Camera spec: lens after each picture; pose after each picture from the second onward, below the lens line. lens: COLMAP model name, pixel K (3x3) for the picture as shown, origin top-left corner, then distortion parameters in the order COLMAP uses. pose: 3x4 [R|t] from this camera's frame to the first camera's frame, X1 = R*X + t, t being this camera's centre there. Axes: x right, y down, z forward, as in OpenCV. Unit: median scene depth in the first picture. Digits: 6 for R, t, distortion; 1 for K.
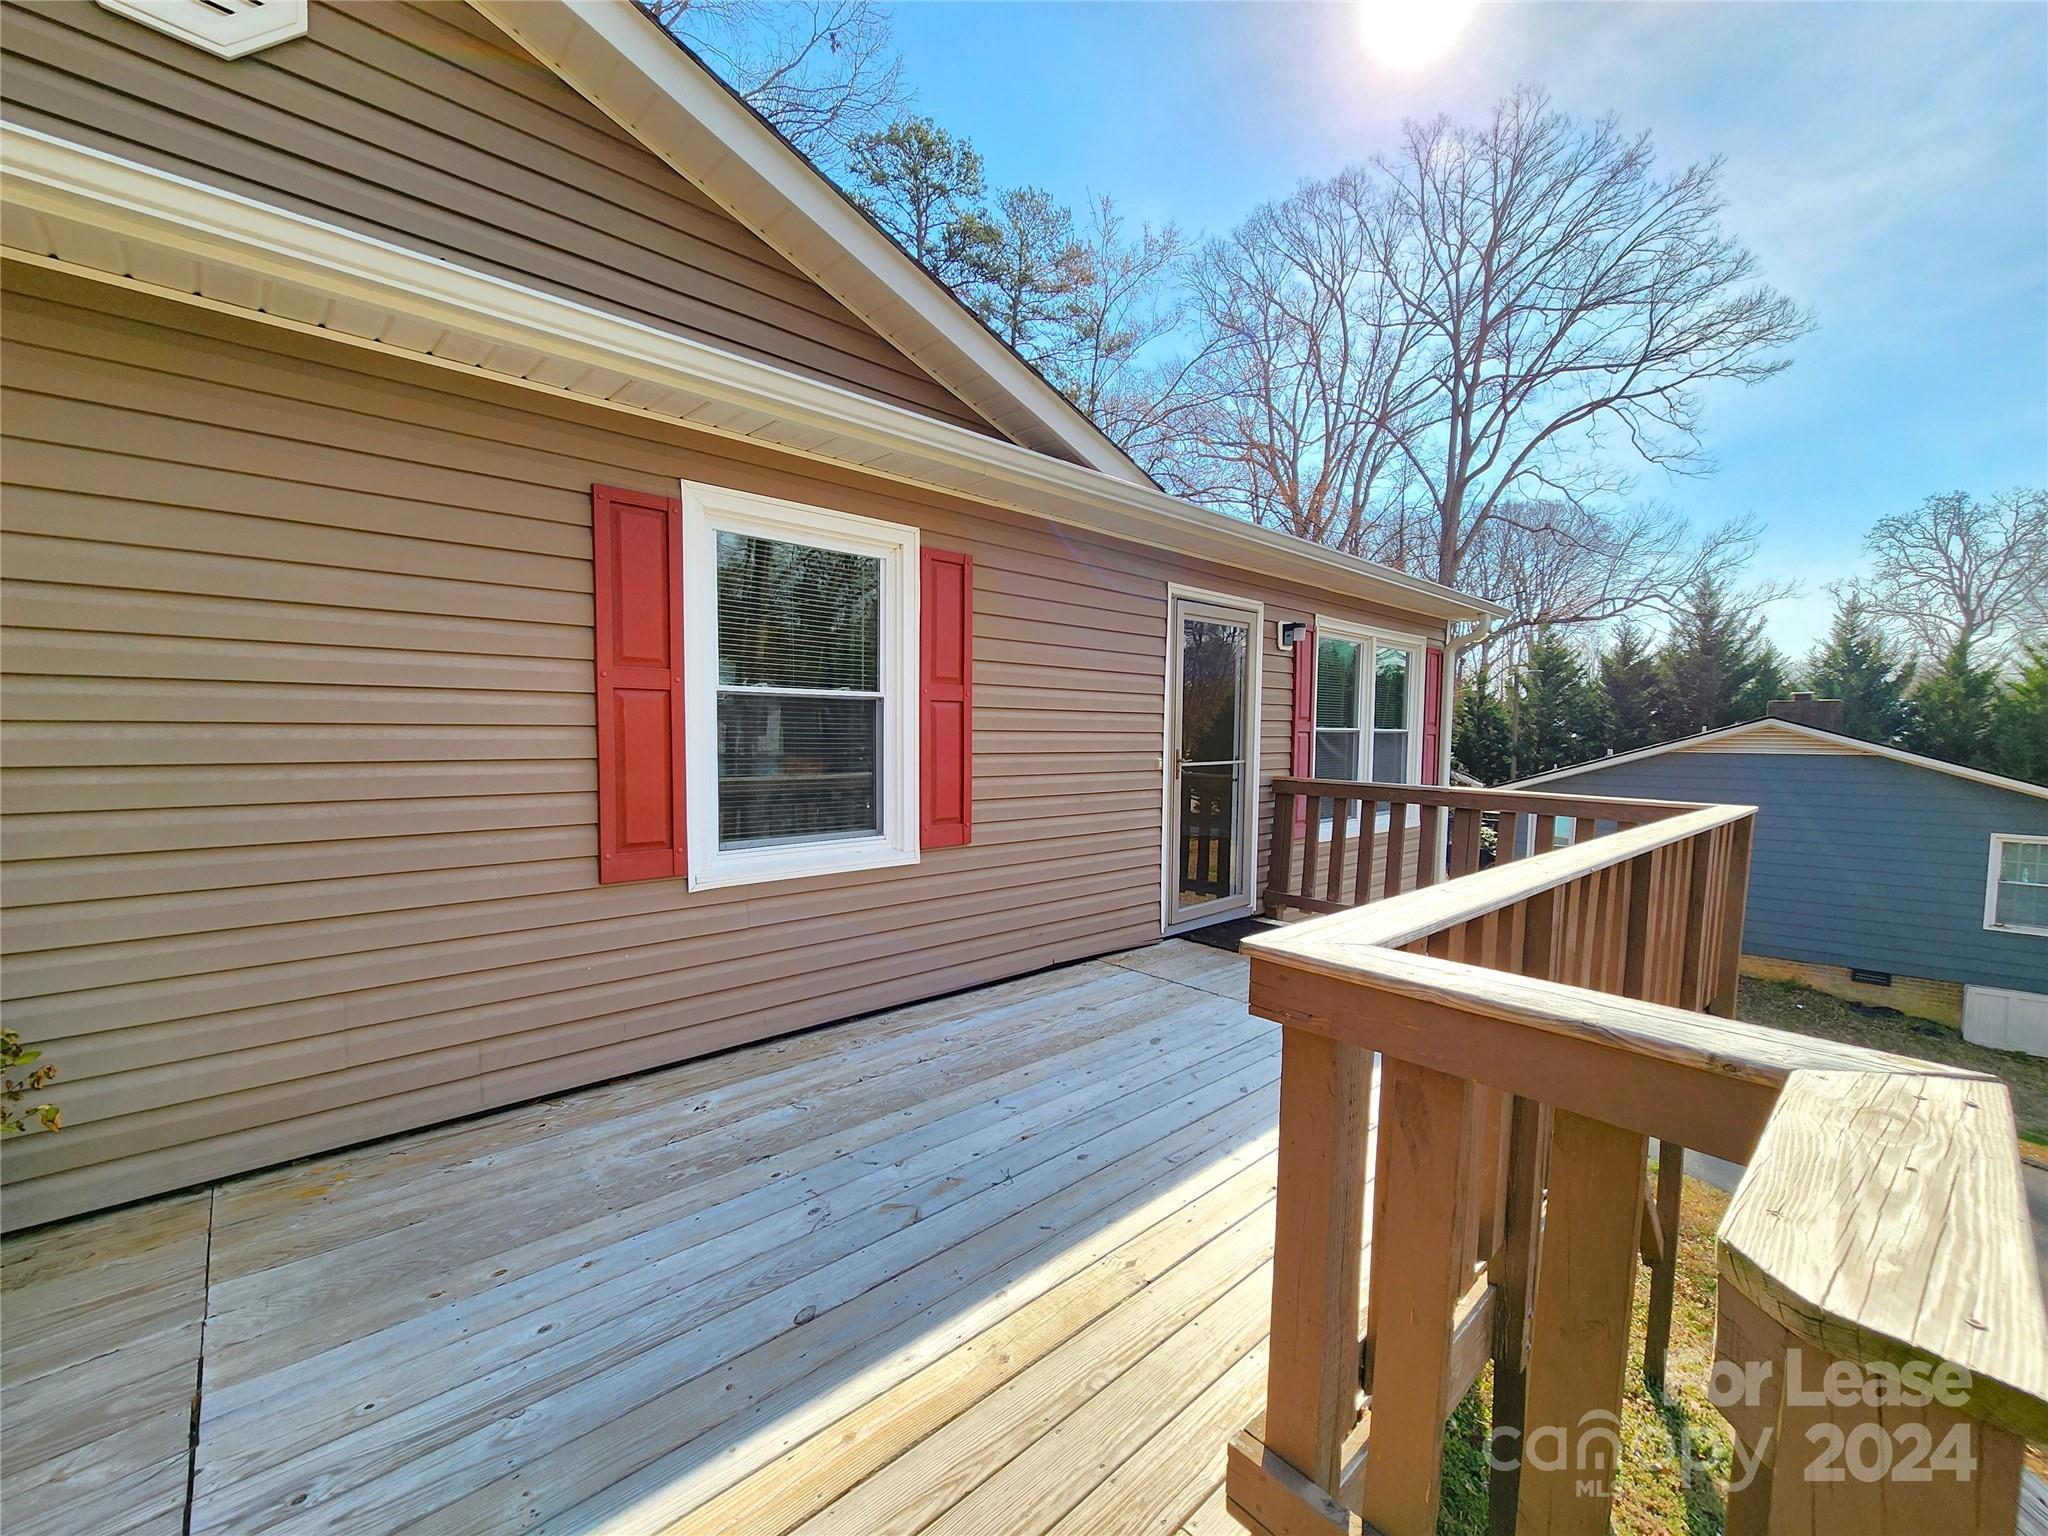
lens RADIAL K [[840.1, 0, 1024.1], [0, 840.1, 768.2], [0, 0, 1]] dist [0.001738, -0.000196]
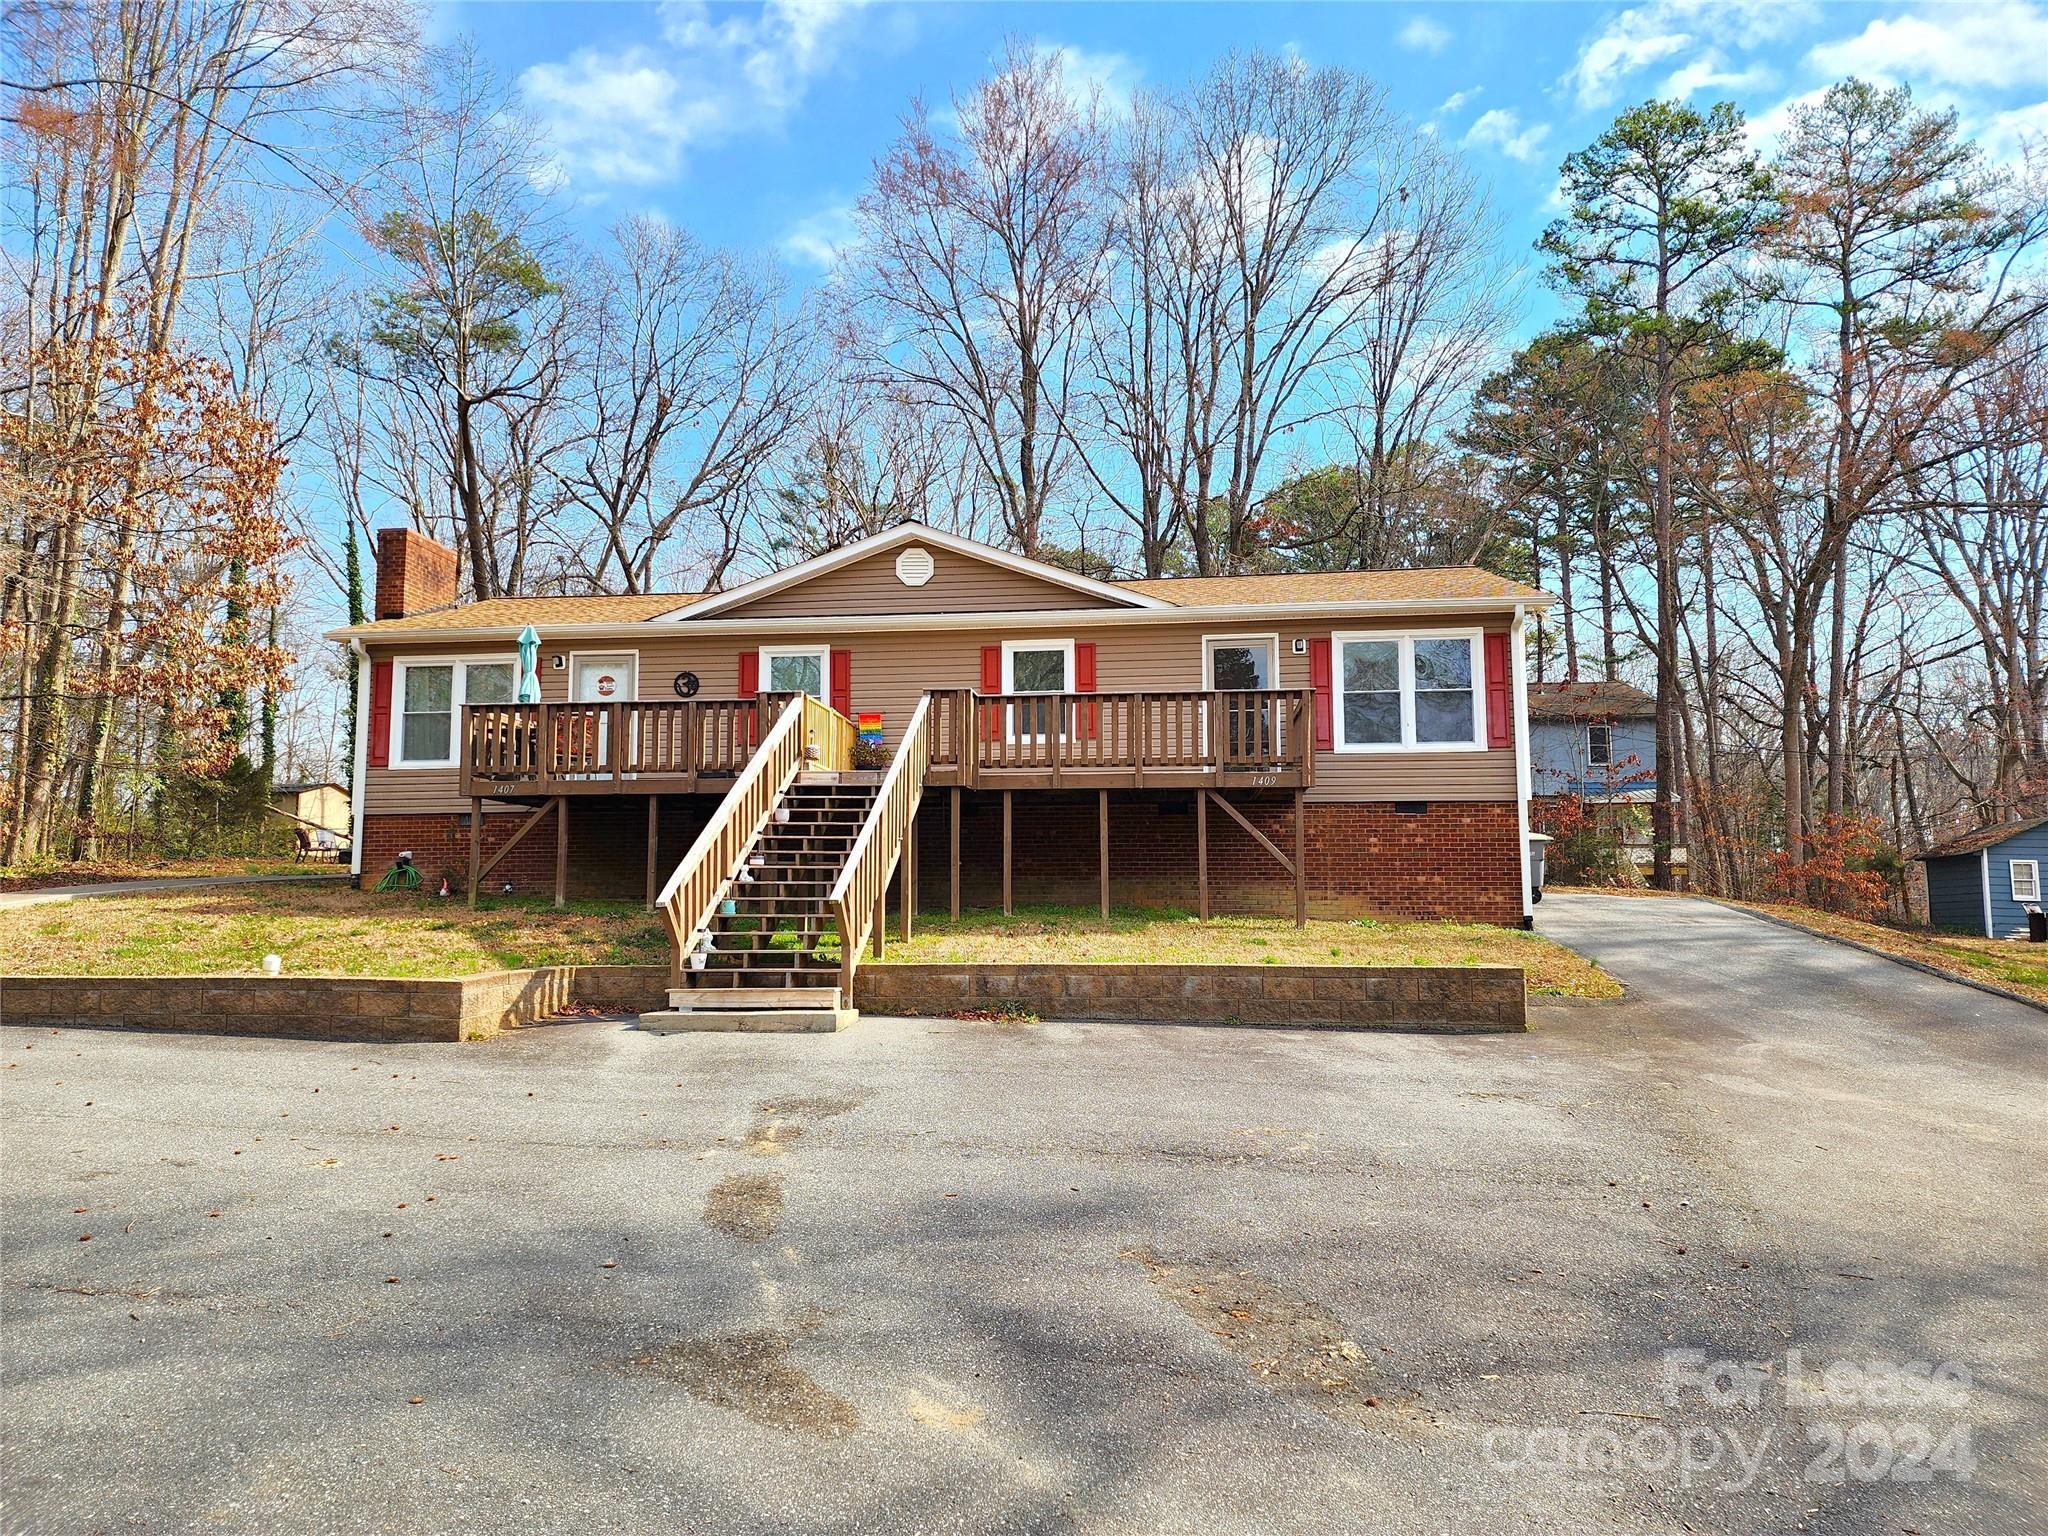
lens RADIAL K [[1375.1, 0, 1059.3], [0, 1375.1, 706.2], [0, 0, 1]] dist [0.051685, -0.010849]
pose [[0.660830, -0.125213, -0.740018, 0.986465], [-0.019827, 0.982729, -0.183986, 0.250492], [0.750274, 0.136256, 0.646934, -0.643960]]
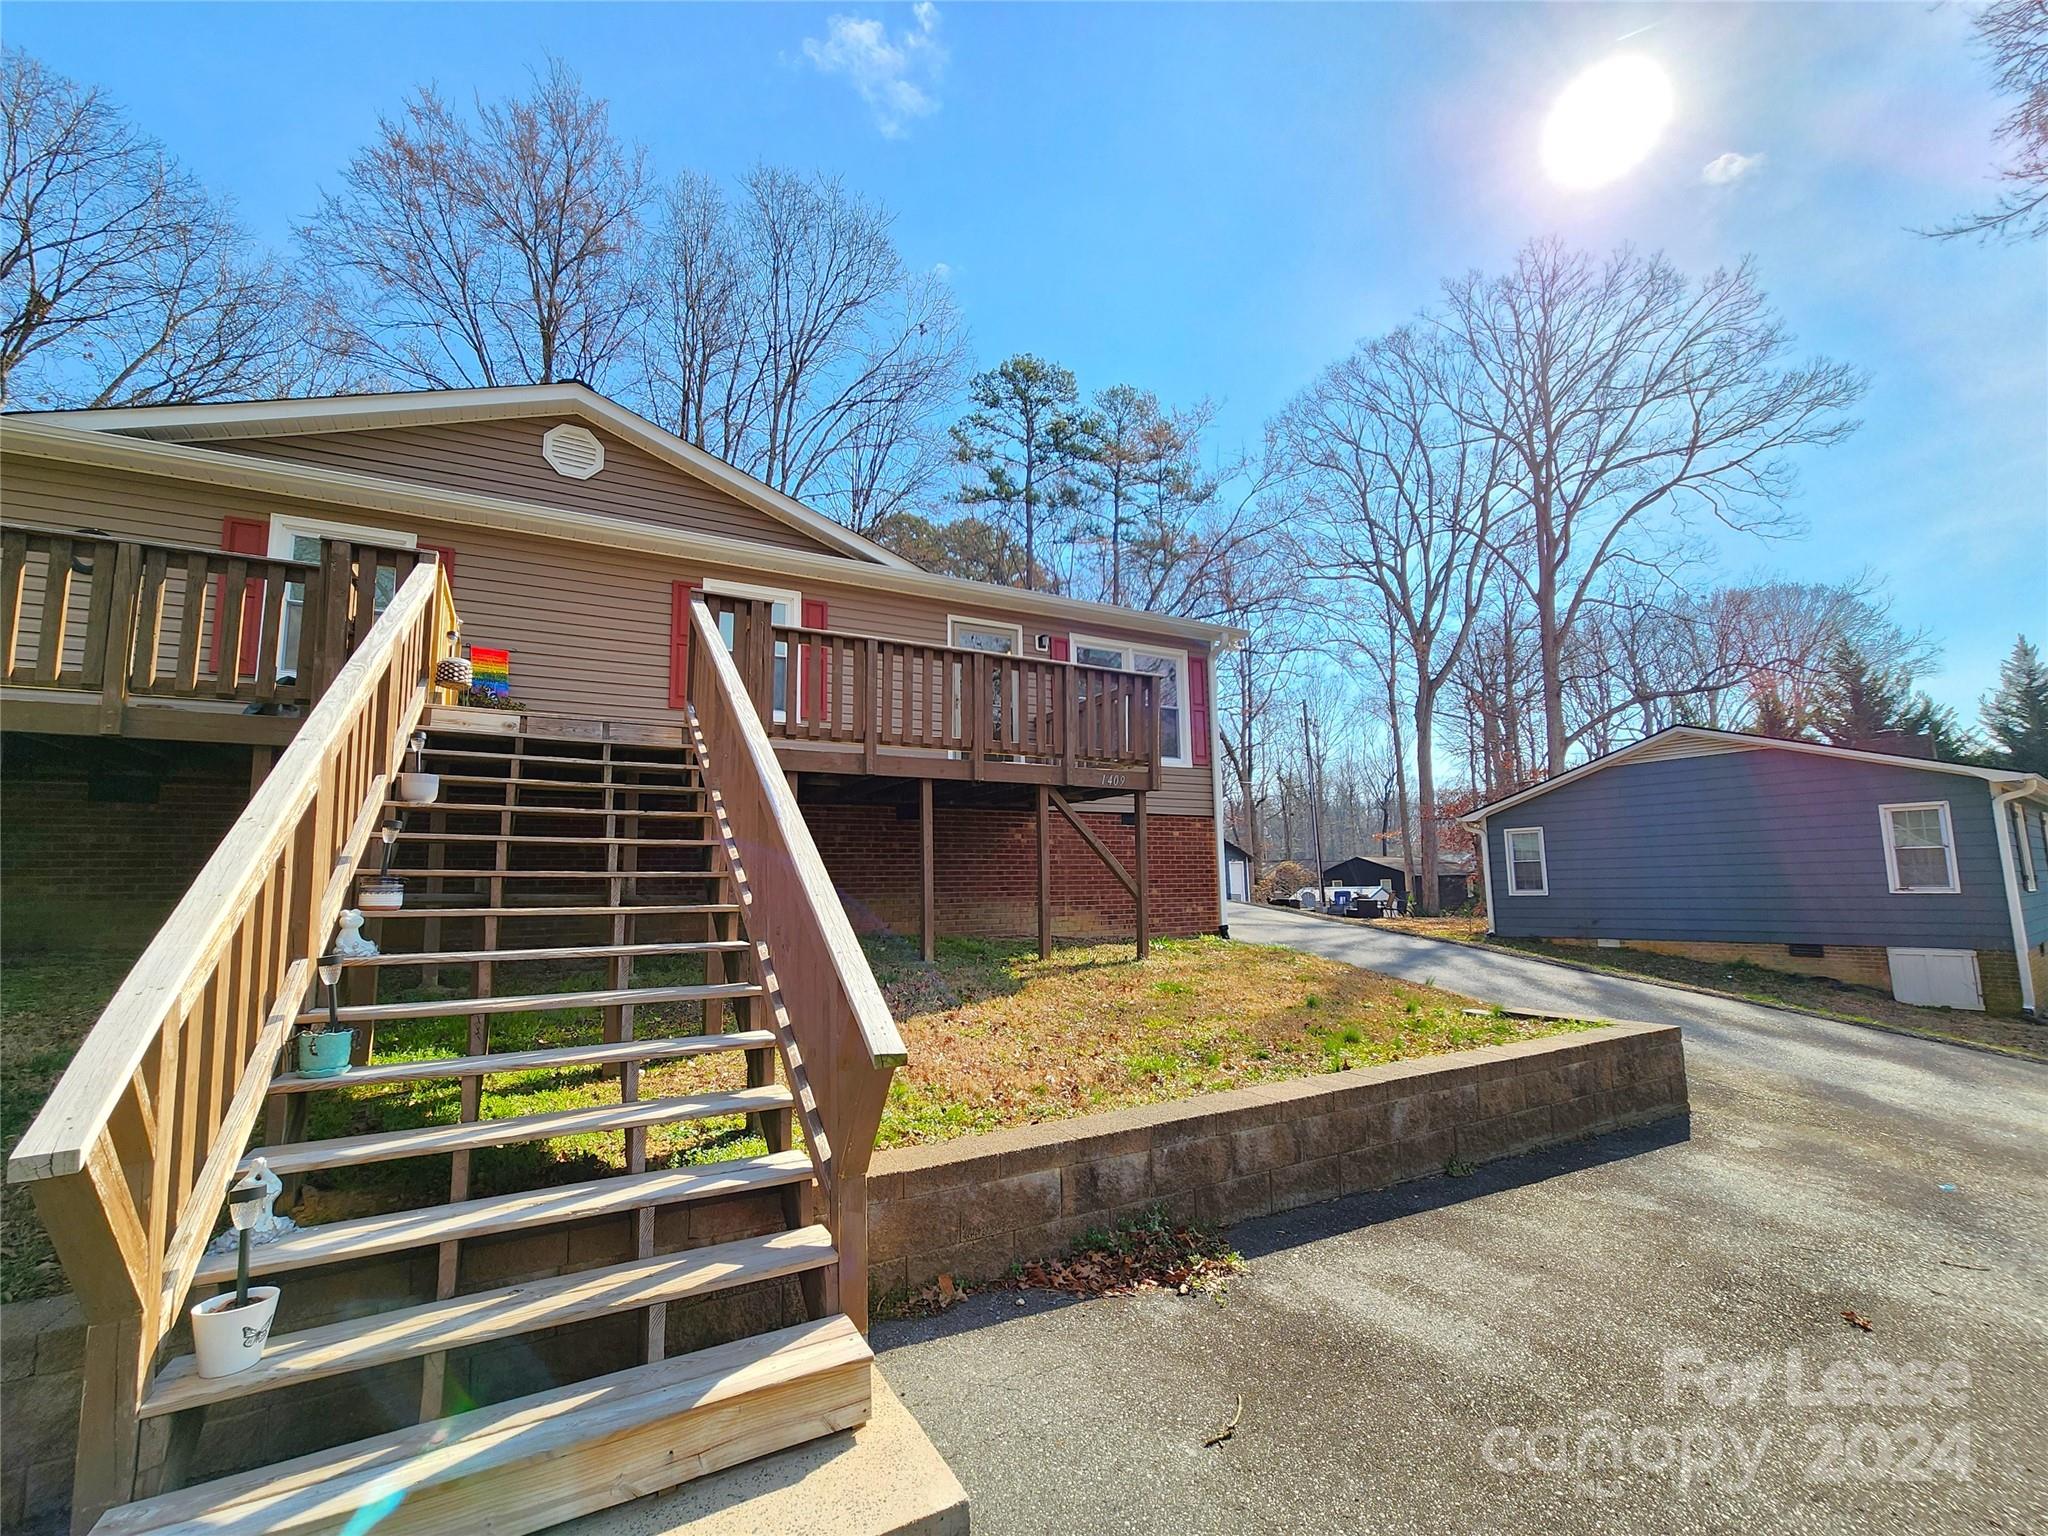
lens RADIAL K [[854.6, 0, 1016.8], [0, 854.6, 766.6], [0, 0, 1]] dist [-0.001814, -0.000838]
pose [[0.969793, -0.062238, -0.235856, 0.288072], [0.019270, 0.983428, -0.180273, 0.188846], [0.243167, 0.170282, 0.954921, -0.323395]]
